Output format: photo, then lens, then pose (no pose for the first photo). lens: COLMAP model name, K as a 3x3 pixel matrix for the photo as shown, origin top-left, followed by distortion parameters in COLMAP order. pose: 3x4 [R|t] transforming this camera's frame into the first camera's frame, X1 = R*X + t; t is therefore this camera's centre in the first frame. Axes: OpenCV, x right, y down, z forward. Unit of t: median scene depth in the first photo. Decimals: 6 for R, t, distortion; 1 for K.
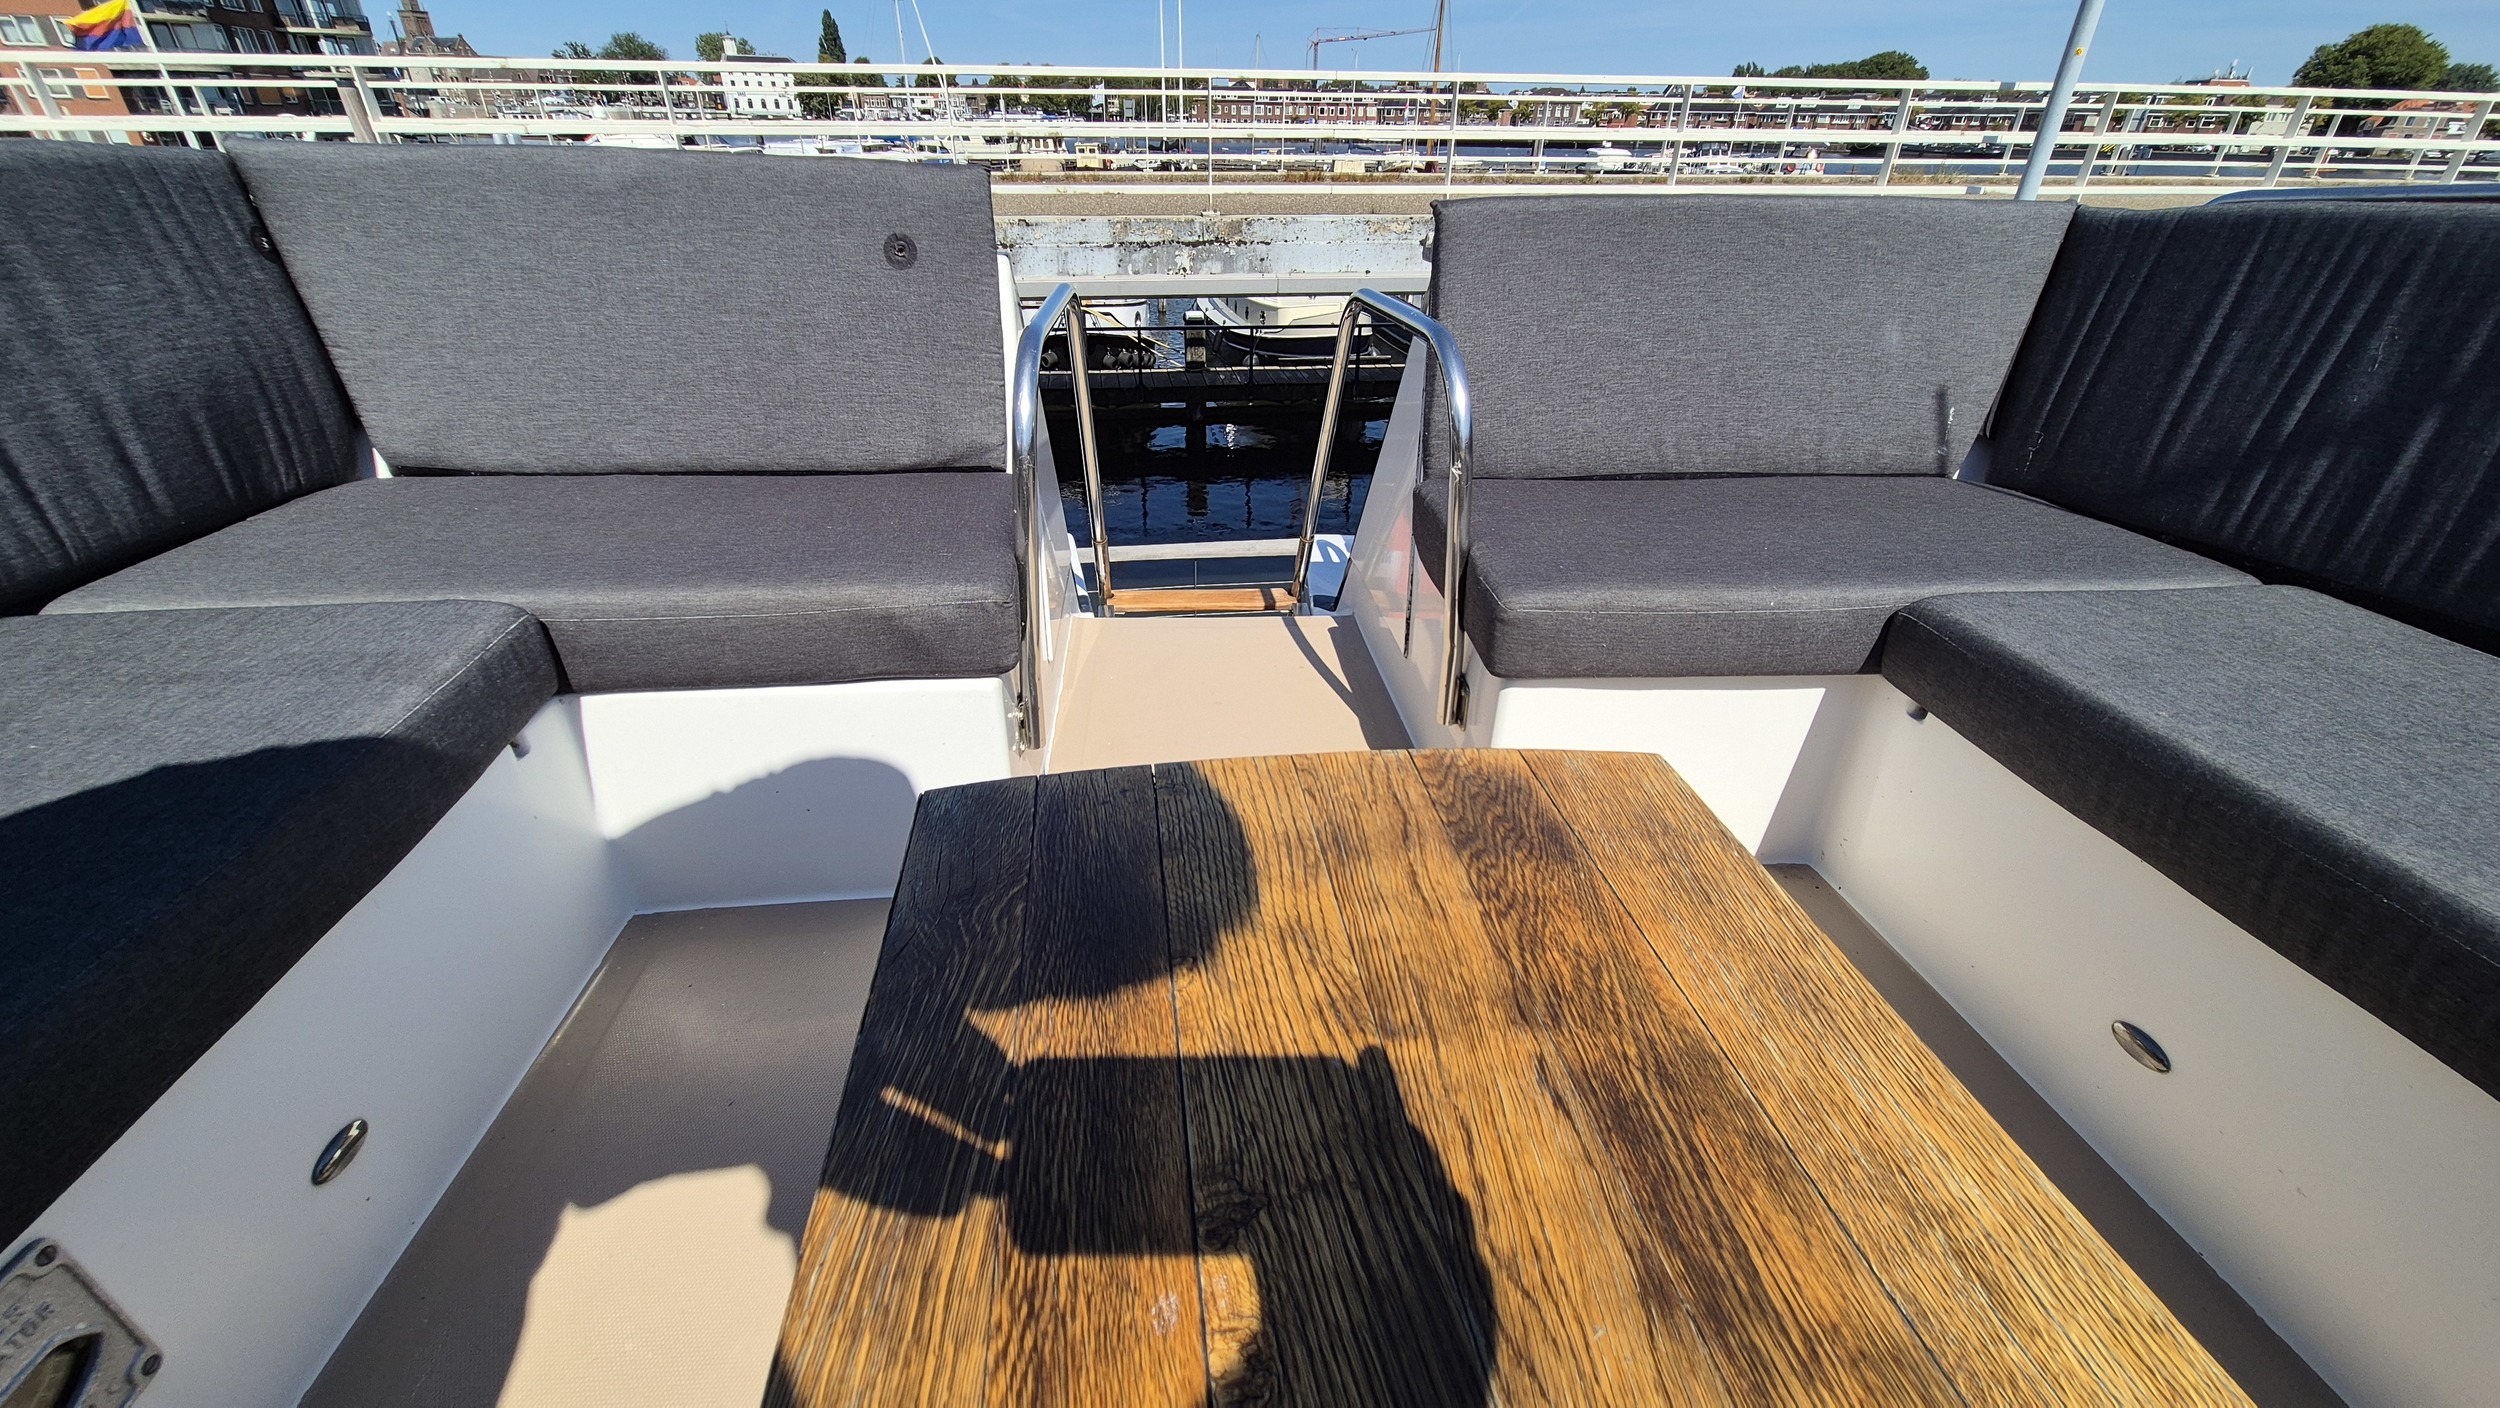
lens RADIAL K [[1024.5, 0, 1243.0], [0, 1024.5, 703.9], [0, 0, 1]] dist [0.004200, -0.000116]
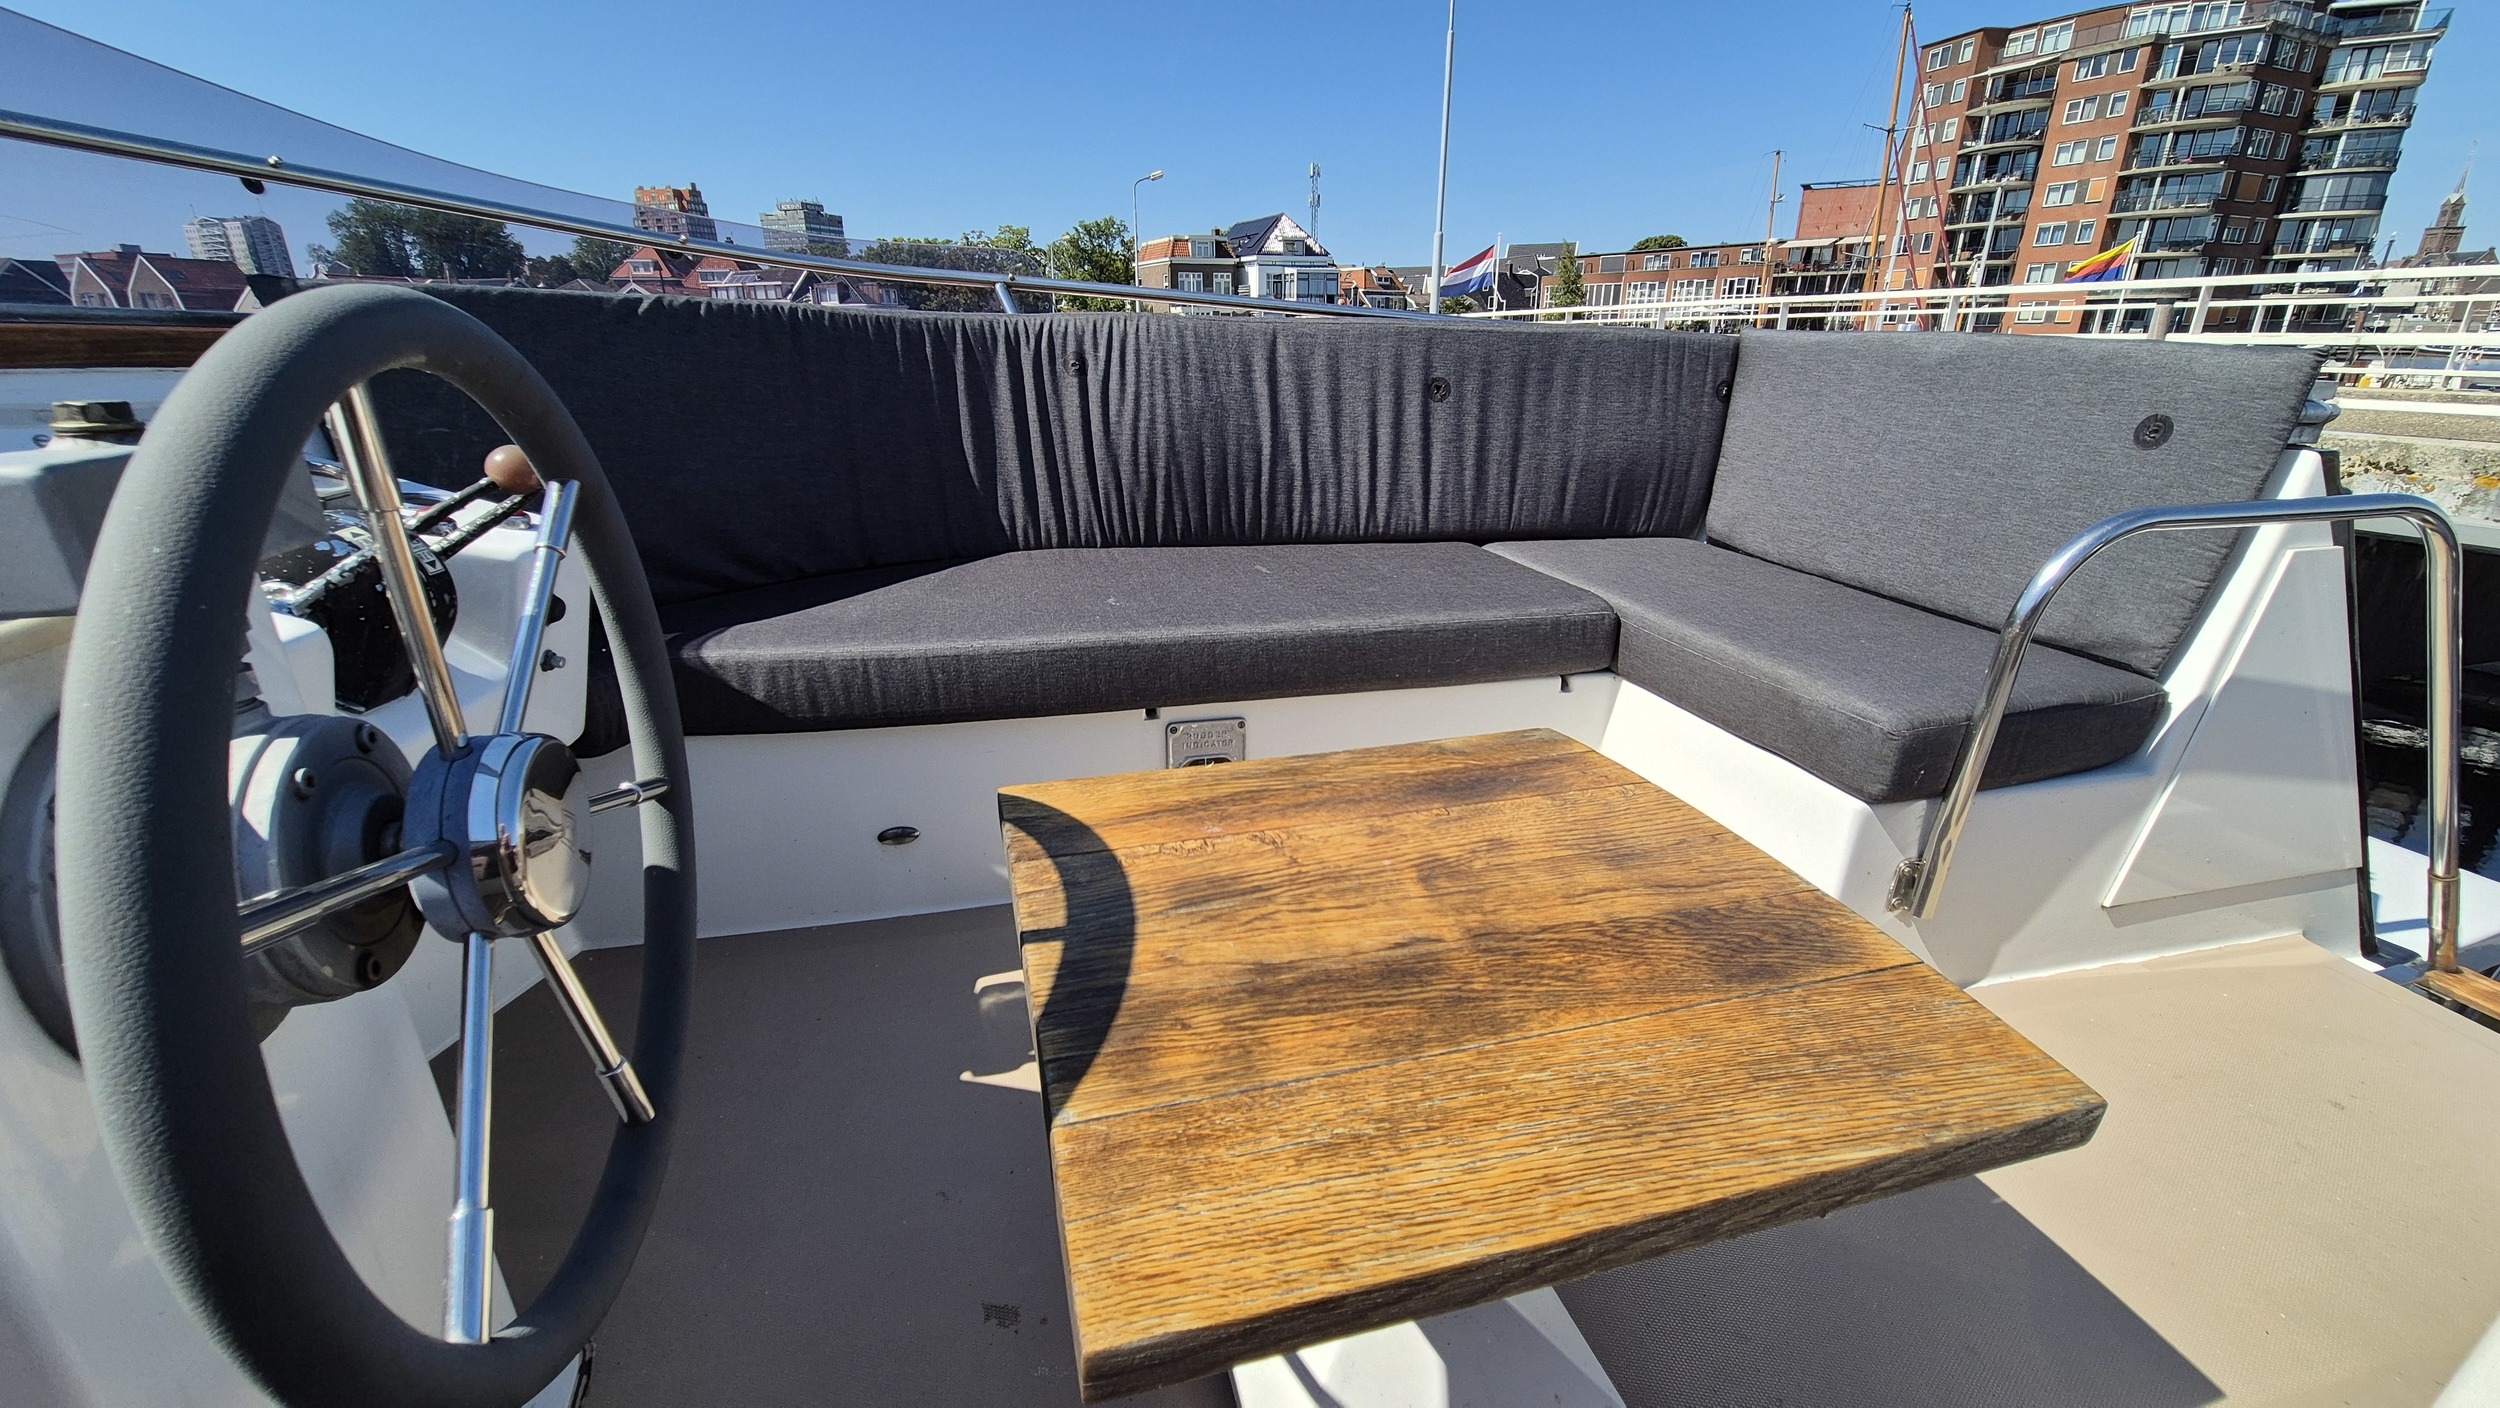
lens RADIAL K [[1024.5, 0, 1251.2], [0, 1024.5, 706.6], [0, 0, 1]] dist [0.004200, -0.000116]
pose [[0.164509, 0.332993, -0.928468, 0.561082], [-0.487128, 0.845922, 0.217077, -0.029695], [0.857696, 0.416571, 0.301372, 0.114375]]
